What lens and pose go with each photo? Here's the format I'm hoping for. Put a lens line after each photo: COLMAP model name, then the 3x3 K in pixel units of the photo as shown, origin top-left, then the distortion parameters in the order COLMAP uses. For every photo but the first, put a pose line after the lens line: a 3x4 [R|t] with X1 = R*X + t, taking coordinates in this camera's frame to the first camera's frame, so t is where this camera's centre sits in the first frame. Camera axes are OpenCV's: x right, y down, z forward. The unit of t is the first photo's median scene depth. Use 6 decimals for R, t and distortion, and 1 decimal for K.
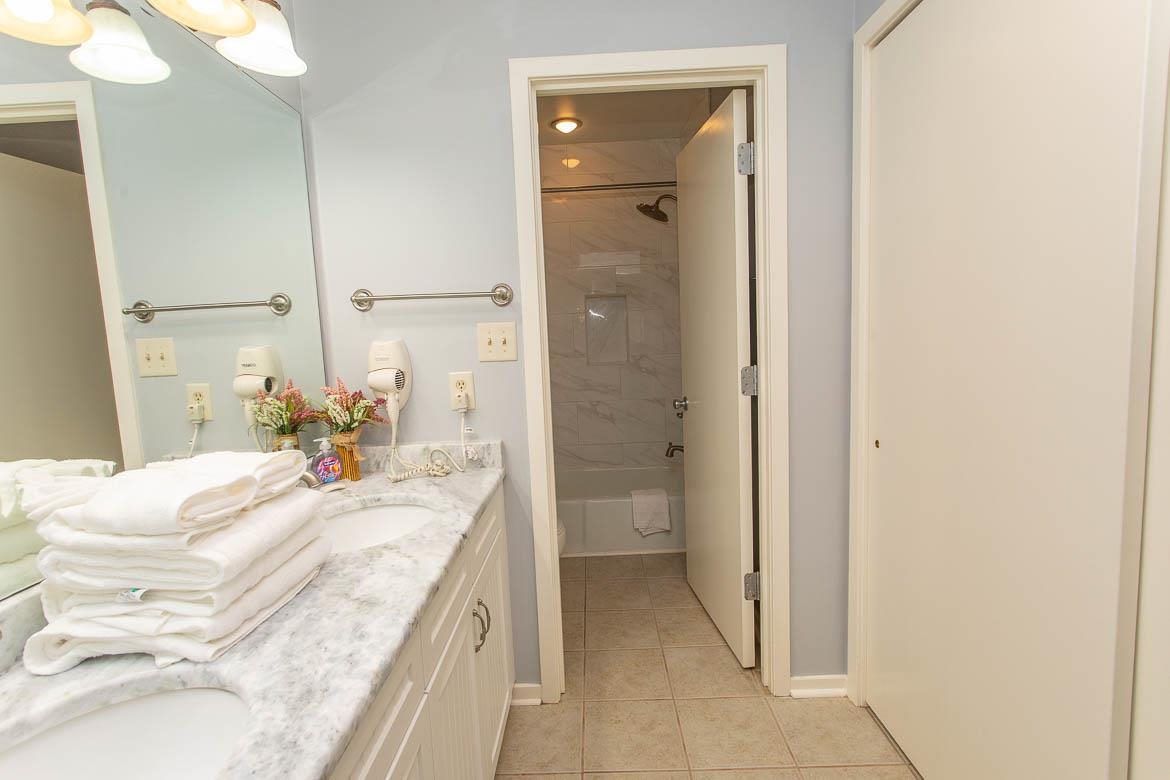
lens RADIAL K [[552.8, 0, 584.3], [0, 552.8, 386.1], [0, 0, 1]] dist [-0.000628, 0.002971]
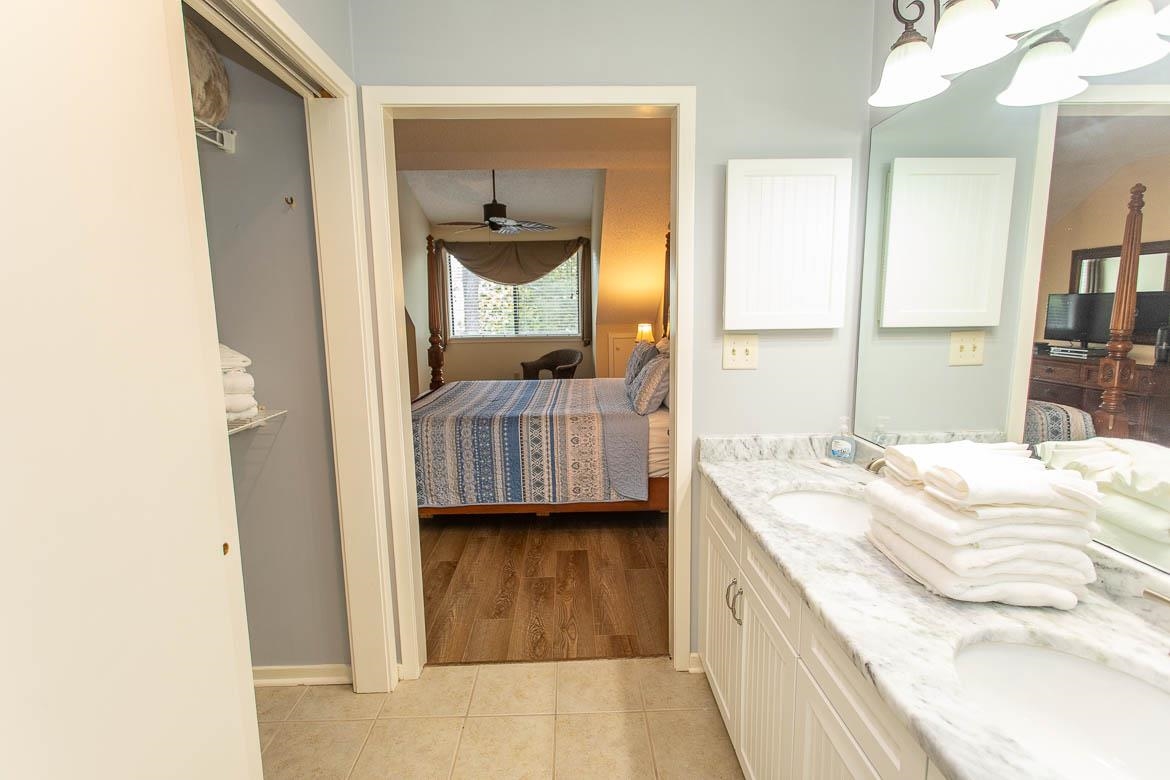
lens RADIAL K [[552.8, 0, 584.3], [0, 552.8, 386.1], [0, 0, 1]] dist [-0.000628, 0.002971]
pose [[-0.997612, 0.061438, -0.031544, 0.103837], [0.051830, 0.967894, 0.245959, -0.193954], [0.045642, 0.243737, -0.968767, 1.145738]]
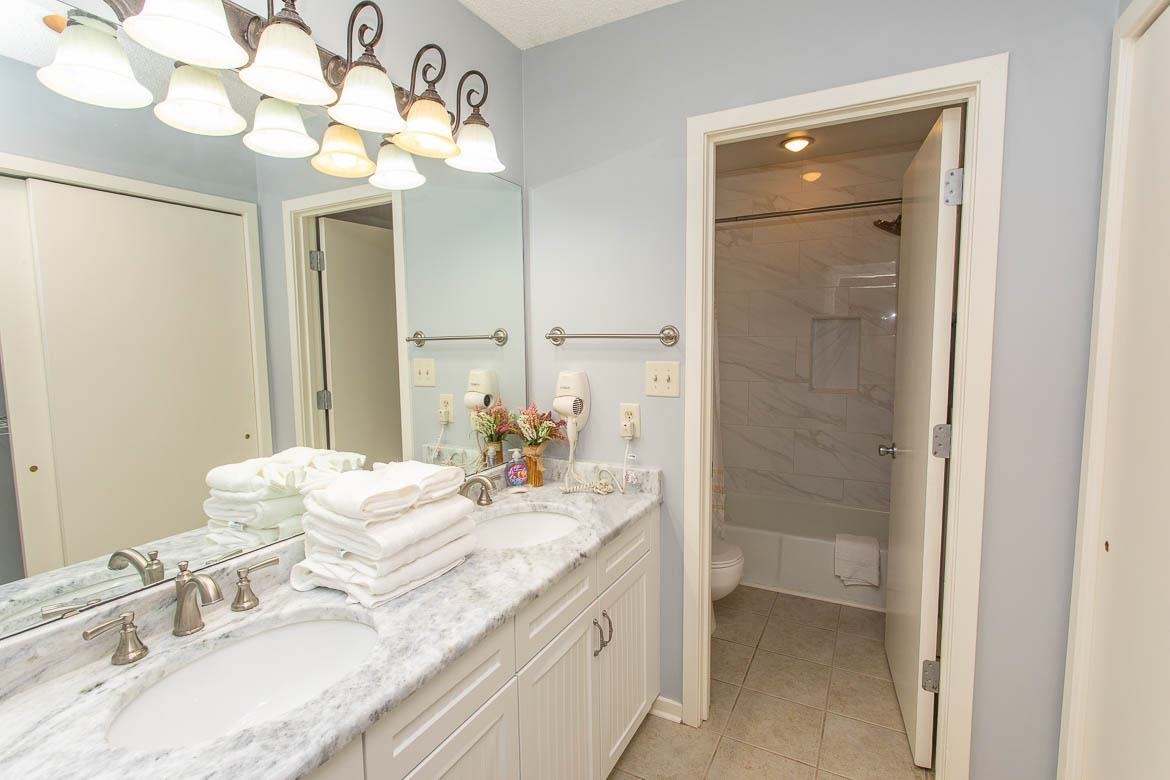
lens RADIAL K [[552.8, 0, 584.3], [0, 552.8, 386.1], [0, 0, 1]] dist [-0.000628, 0.002971]
pose [[0.886184, 0.075412, -0.457156, 0.214635], [-0.075239, 0.996992, 0.018615, -0.078526], [0.457185, 0.017900, 0.889192, -0.034318]]
